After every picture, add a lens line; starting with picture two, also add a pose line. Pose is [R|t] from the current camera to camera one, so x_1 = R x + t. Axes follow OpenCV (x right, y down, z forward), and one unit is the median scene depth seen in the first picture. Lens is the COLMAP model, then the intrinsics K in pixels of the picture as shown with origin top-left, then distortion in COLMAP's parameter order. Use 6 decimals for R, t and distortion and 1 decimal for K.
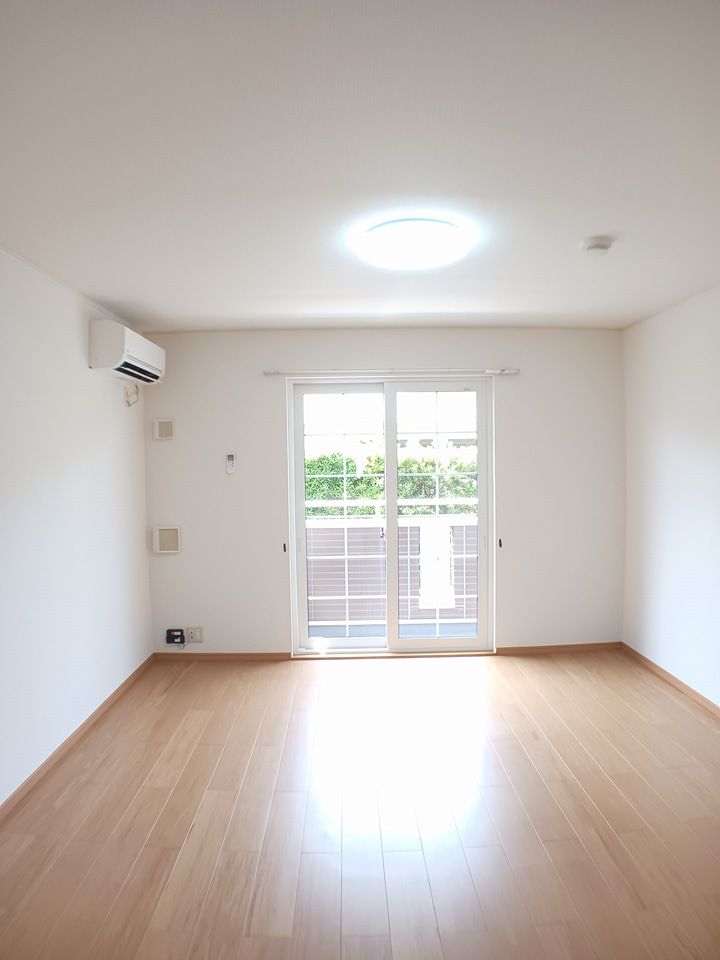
lens RADIAL K [[627.7, 0, 360.0], [0, 627.7, 480.0], [0, 0, 1]] dist [-0.025265, 0.000139]
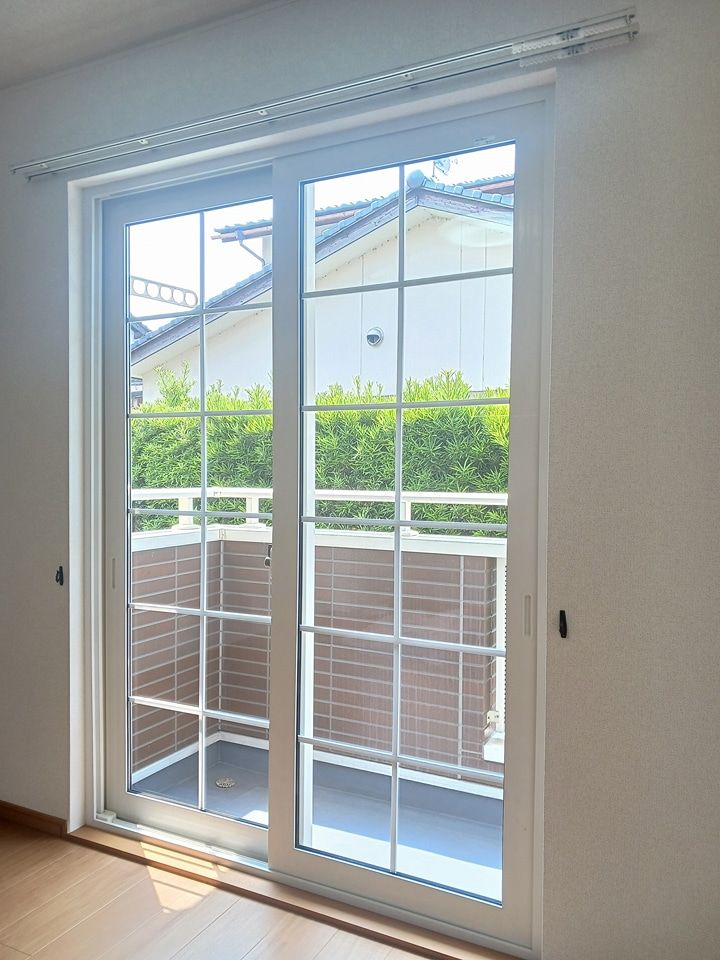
lens RADIAL K [[724.3, 0, 360.0], [0, 724.3, 480.0], [0, 0, 1]] dist [0.032315, -0.129577]
pose [[0.881081, 0.024952, -0.472307, 0.298125], [-0.037098, 0.999177, -0.016420, 0.042207], [0.471509, 0.031989, 0.881281, 0.650154]]
